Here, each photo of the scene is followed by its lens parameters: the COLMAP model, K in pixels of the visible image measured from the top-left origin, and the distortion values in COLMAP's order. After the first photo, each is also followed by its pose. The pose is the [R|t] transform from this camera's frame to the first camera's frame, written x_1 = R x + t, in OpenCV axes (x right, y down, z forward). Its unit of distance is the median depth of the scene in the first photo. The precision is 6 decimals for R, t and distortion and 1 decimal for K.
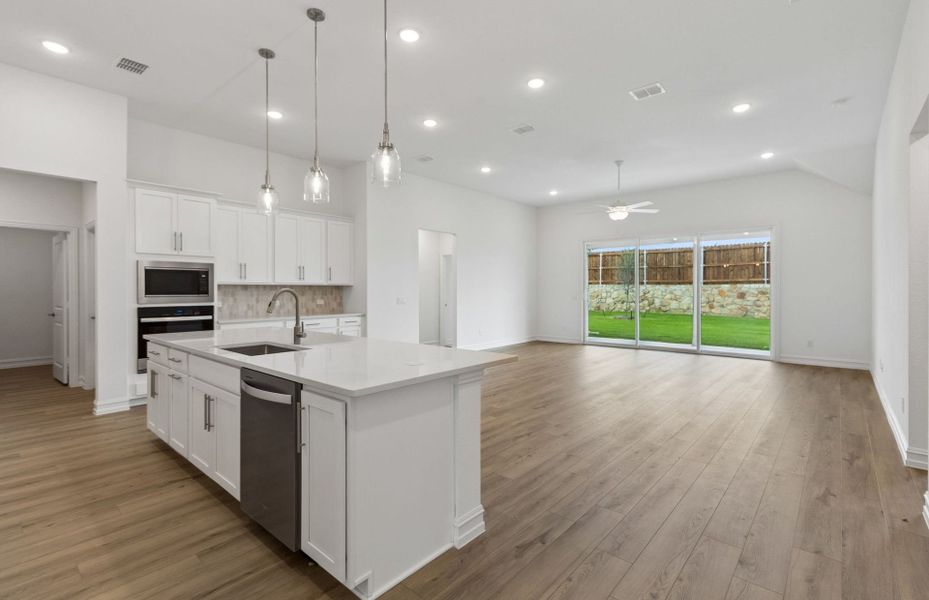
lens RADIAL K [[423.6, 0, 460.6], [0, 423.6, 289.4], [0, 0, 1]] dist [0.005908, 0.000385]
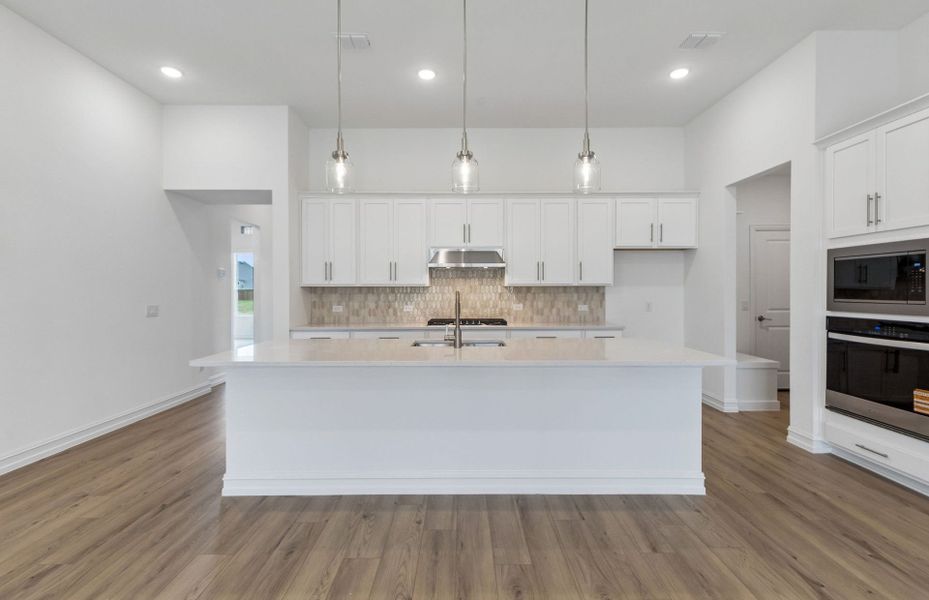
lens RADIAL K [[423.6, 0, 460.6], [0, 423.6, 289.4], [0, 0, 1]] dist [0.005908, 0.000385]
pose [[-0.749062, -0.000950, -0.662499, 0.264657], [0.001535, 0.999994, -0.003169, -0.001651], [0.662498, -0.003391, -0.749056, 1.790823]]
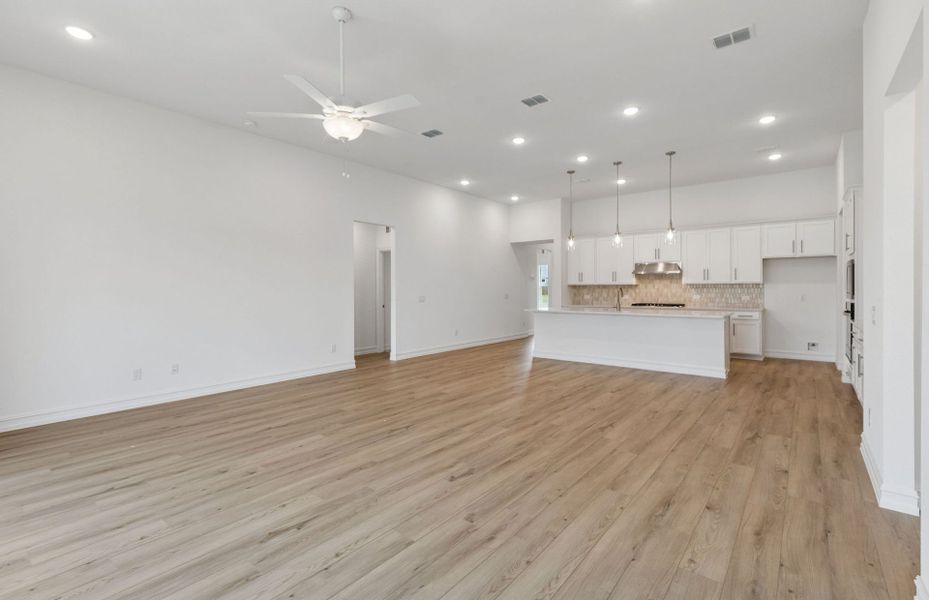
lens RADIAL K [[423.6, 0, 460.6], [0, 423.6, 289.4], [0, 0, 1]] dist [0.005908, 0.000385]
pose [[-0.998845, 0.004587, -0.047820, 0.492383], [0.004460, 0.999986, 0.002764, 0.000244], [0.047832, 0.002548, -0.998852, 2.802167]]
